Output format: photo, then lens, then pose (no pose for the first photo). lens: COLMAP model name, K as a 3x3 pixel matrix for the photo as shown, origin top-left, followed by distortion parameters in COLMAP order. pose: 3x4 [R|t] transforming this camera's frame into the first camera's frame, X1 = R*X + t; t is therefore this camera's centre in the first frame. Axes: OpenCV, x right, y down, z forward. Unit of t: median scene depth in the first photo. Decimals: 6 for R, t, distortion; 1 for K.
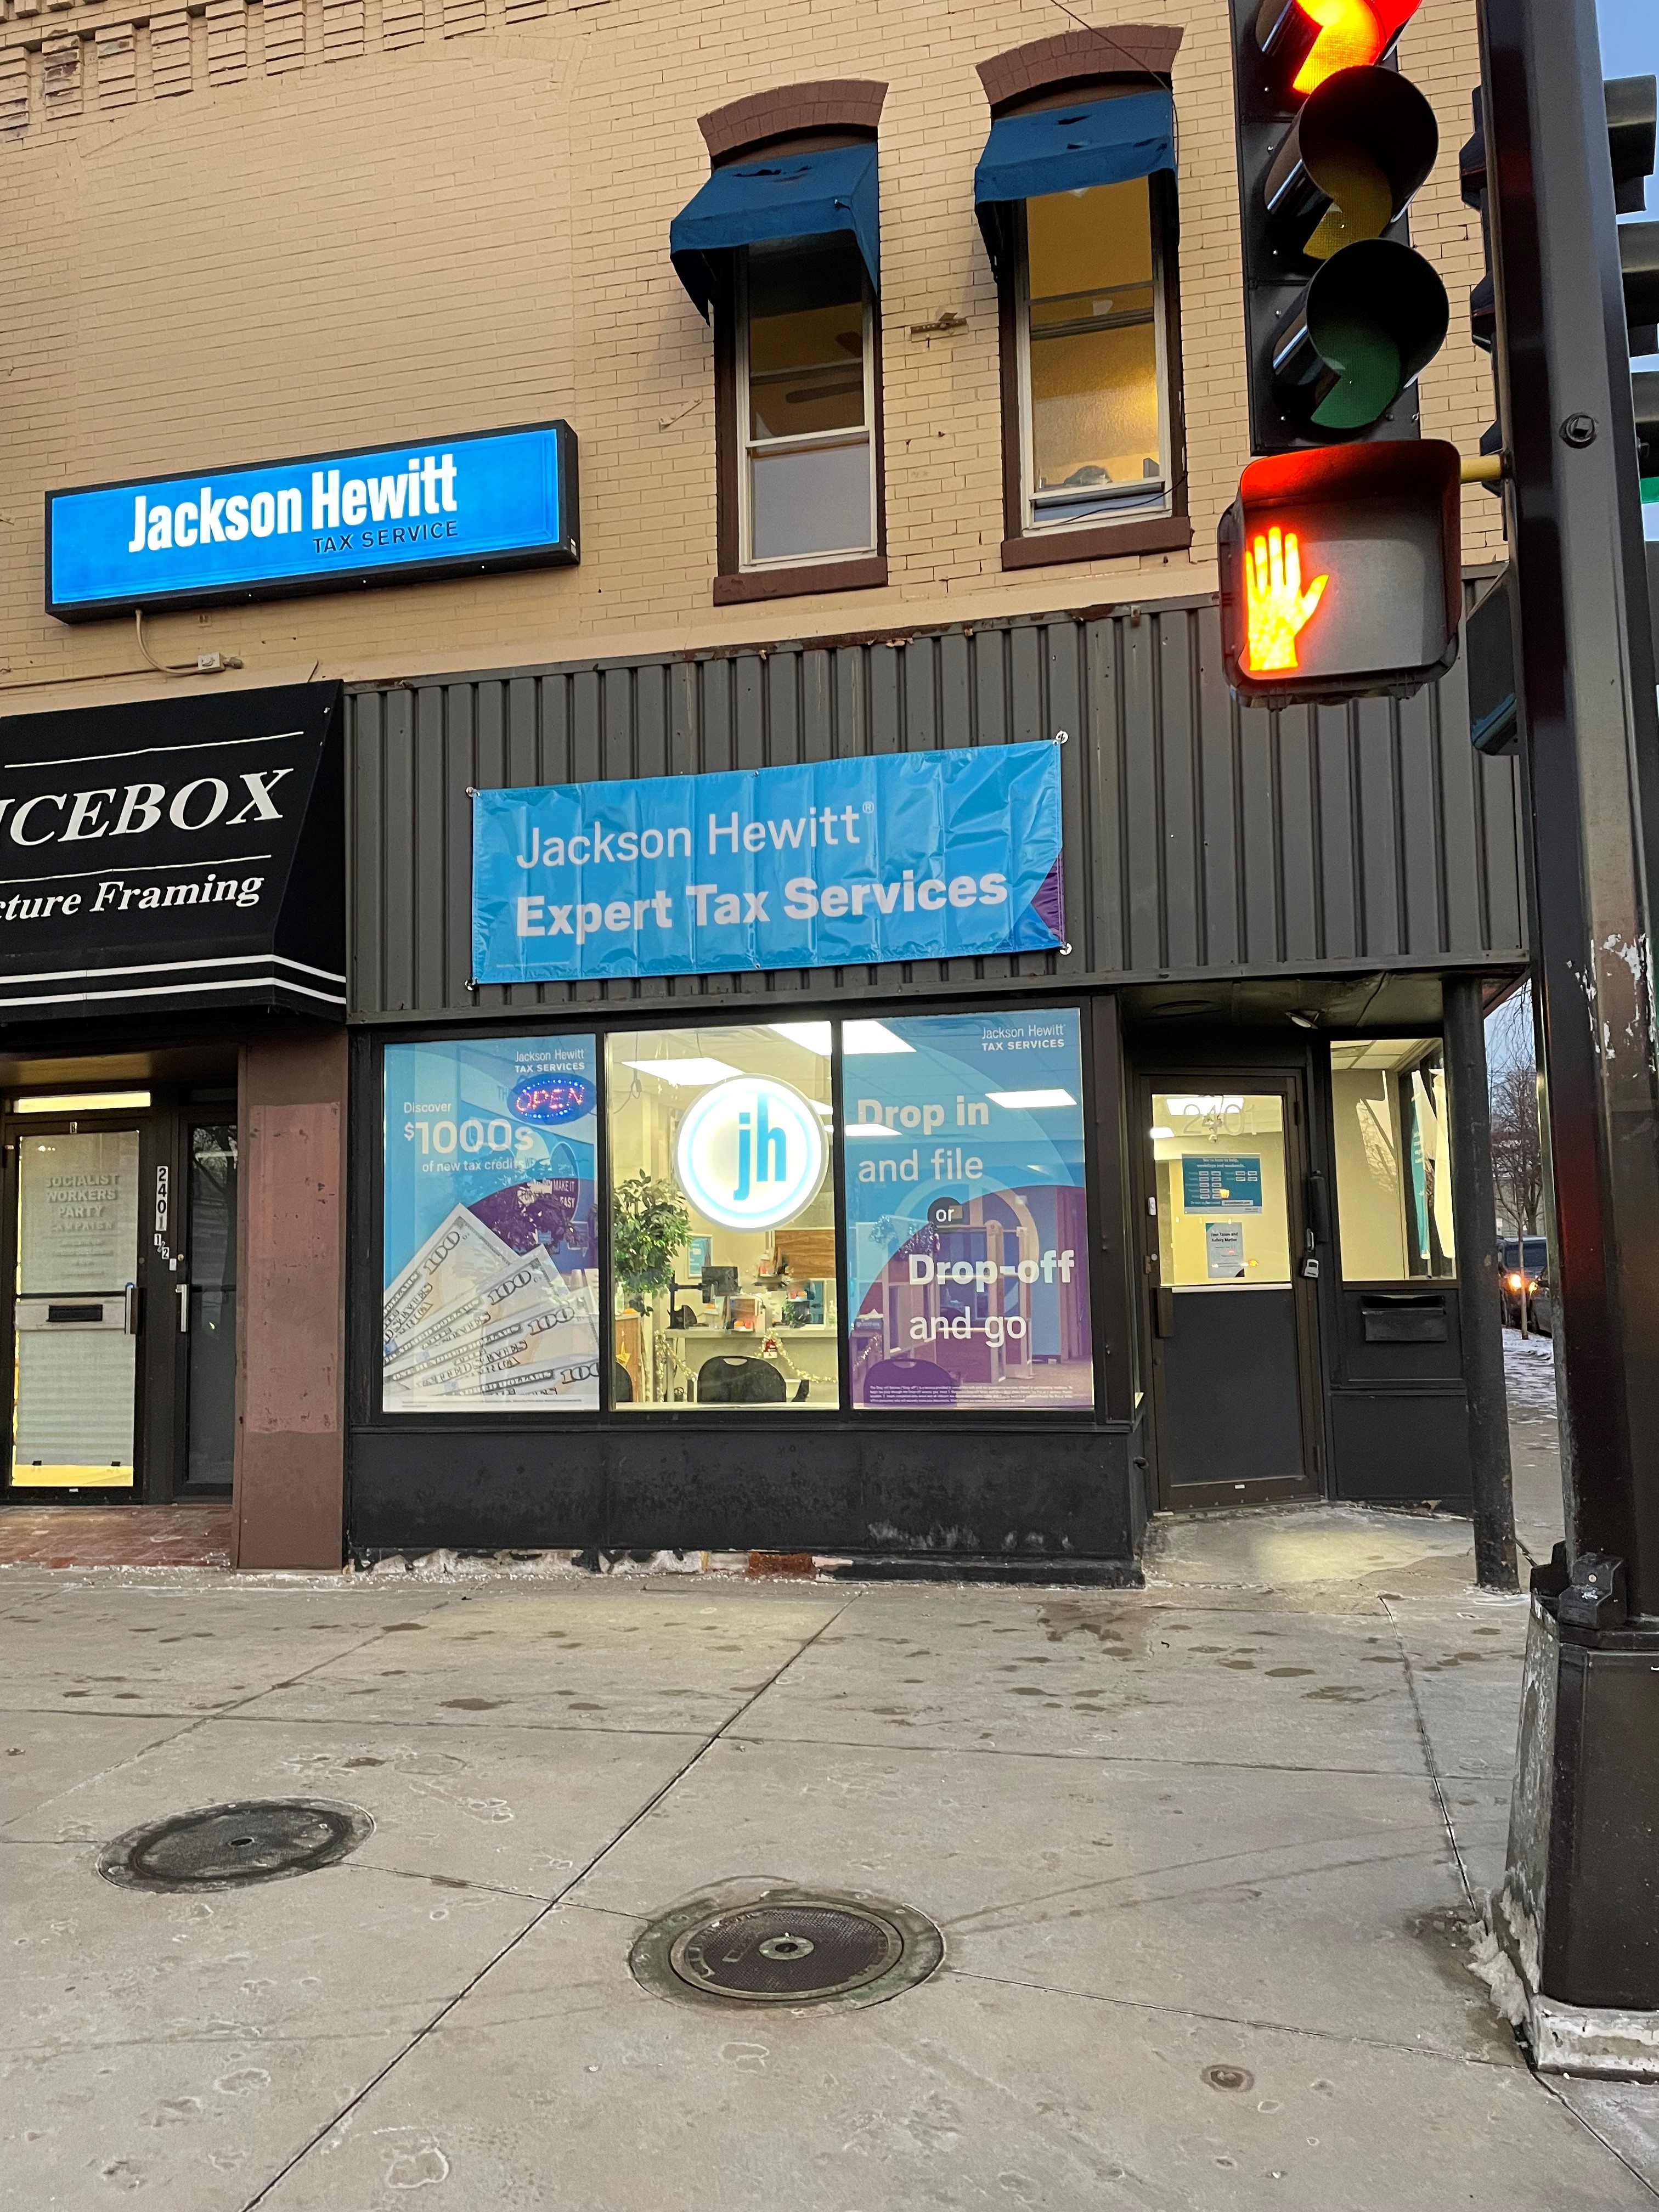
lens RADIAL K [[1673.1, 0, 829.5], [0, 1673.1, 1106.0], [0, 0, 1]] dist [0.068059, -0.053328]
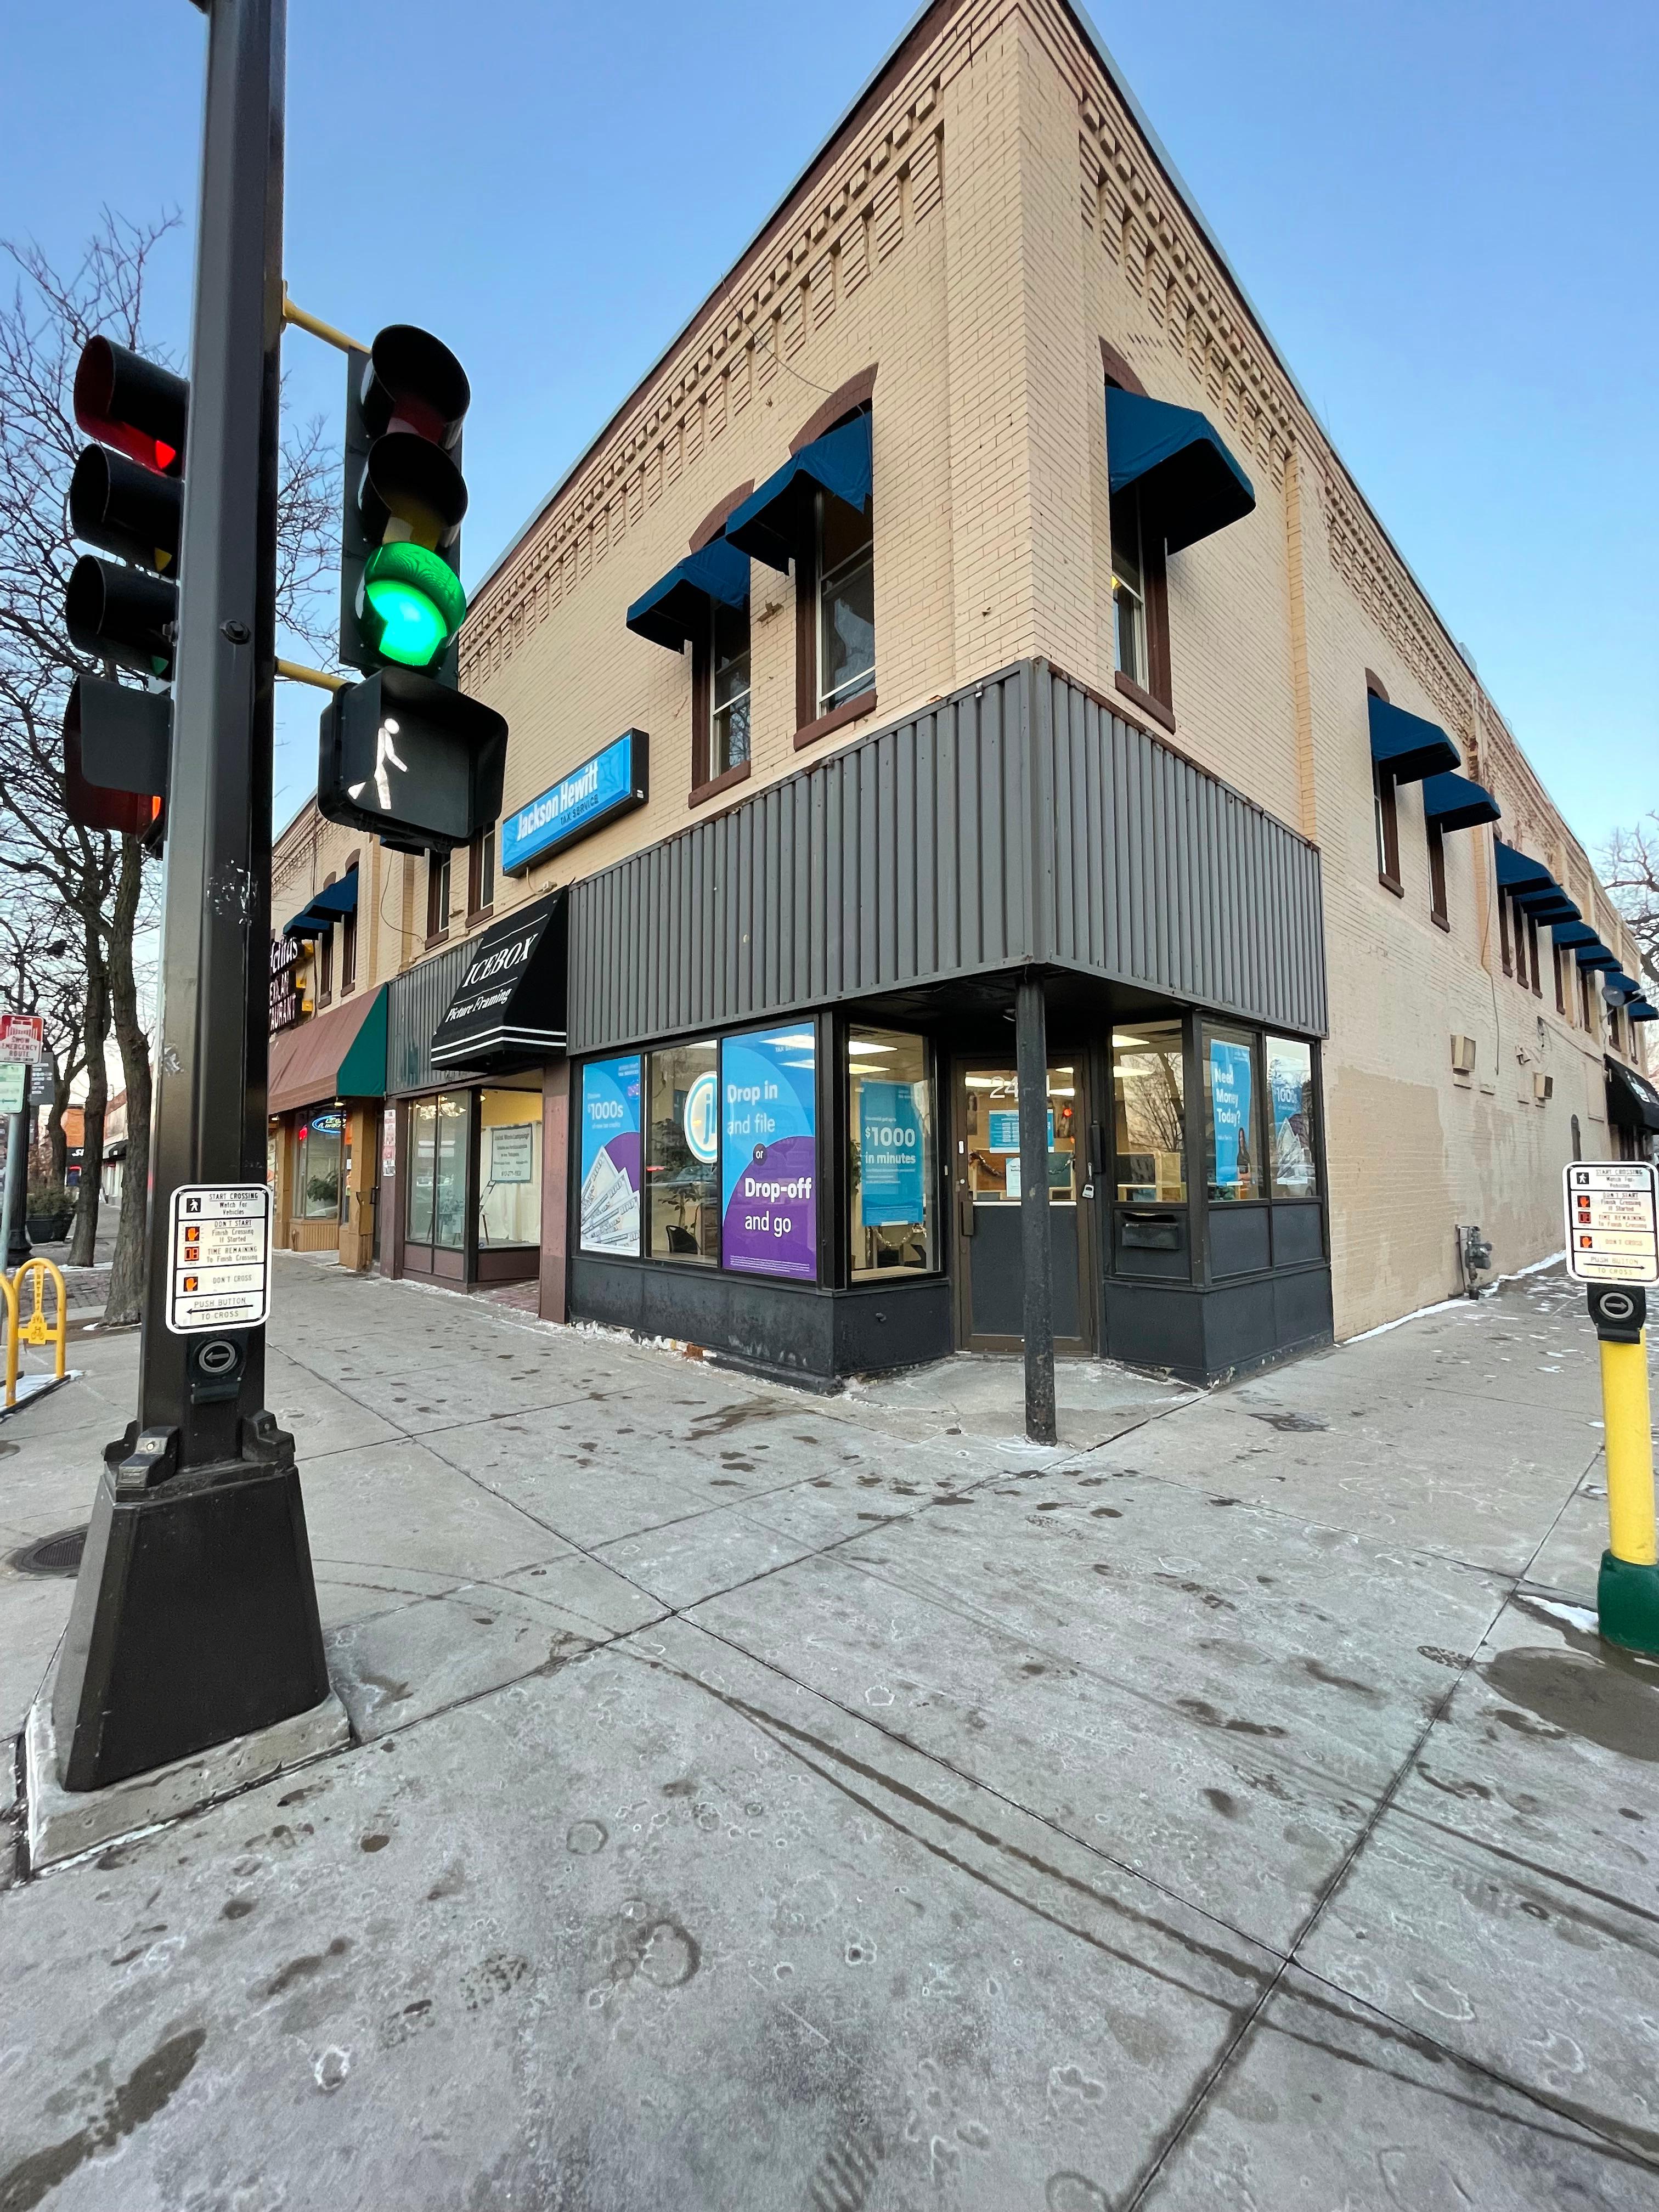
lens RADIAL K [[885.6, 0, 829.5], [0, 885.6, 1106.0], [0, 0, 1]] dist [-0.008887, 0.000149]
pose [[0.828443, -0.022766, -0.559611, 0.602675], [0.038213, 0.999143, 0.015923, 0.006513], [0.558769, -0.034576, 0.828603, 0.316873]]
